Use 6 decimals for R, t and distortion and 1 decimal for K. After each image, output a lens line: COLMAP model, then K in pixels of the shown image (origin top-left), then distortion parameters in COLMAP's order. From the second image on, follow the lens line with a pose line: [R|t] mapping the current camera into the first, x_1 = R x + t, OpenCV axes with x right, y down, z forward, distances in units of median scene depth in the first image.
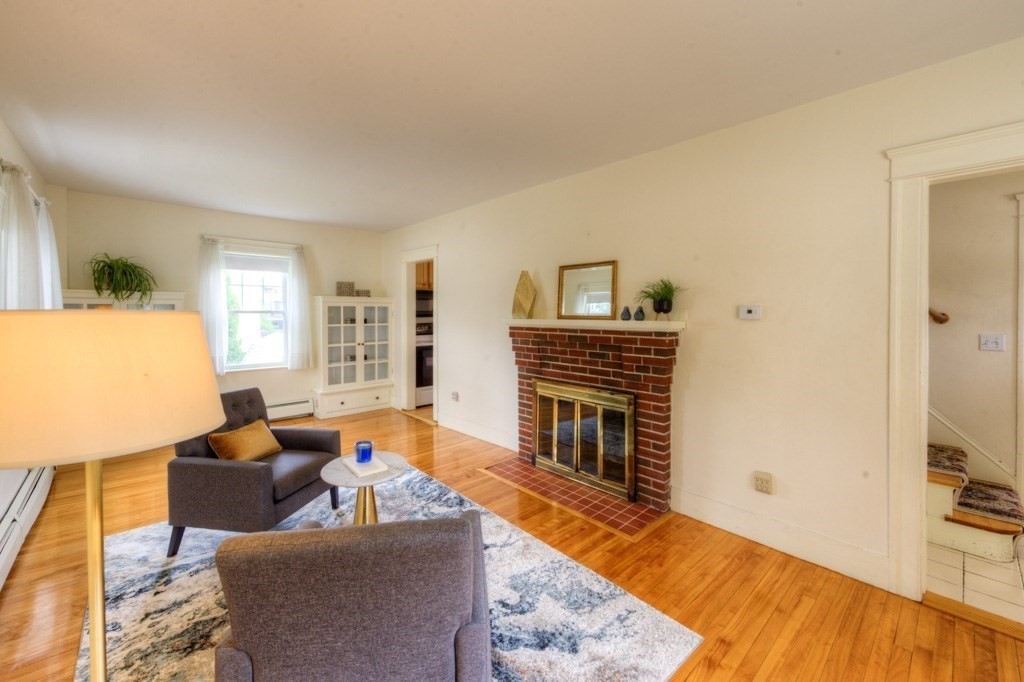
lens RADIAL K [[412.9, 0, 499.5], [0, 412.9, 327.6], [0, 0, 1]] dist [0.005570, -0.000368]
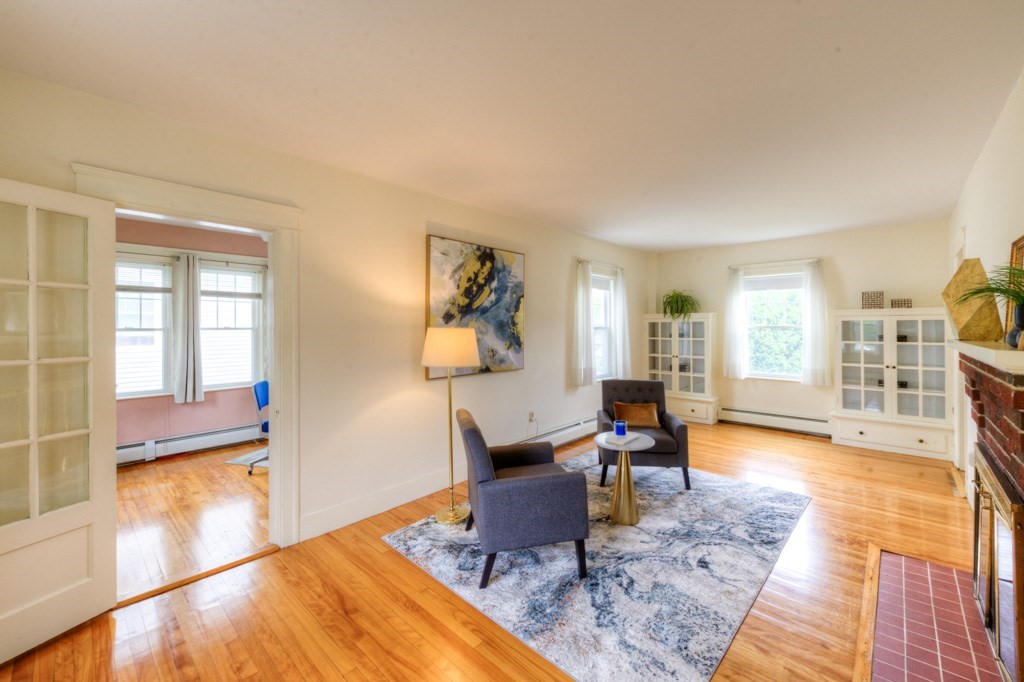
lens RADIAL K [[412.9, 0, 522.9], [0, 412.9, 332.3], [0, 0, 1]] dist [0.005570, -0.000368]
pose [[0.113953, 0.011831, -0.993416, 0.401225], [-0.037218, 0.999278, 0.007632, -0.007433], [0.992789, 0.036103, 0.114311, 0.199672]]
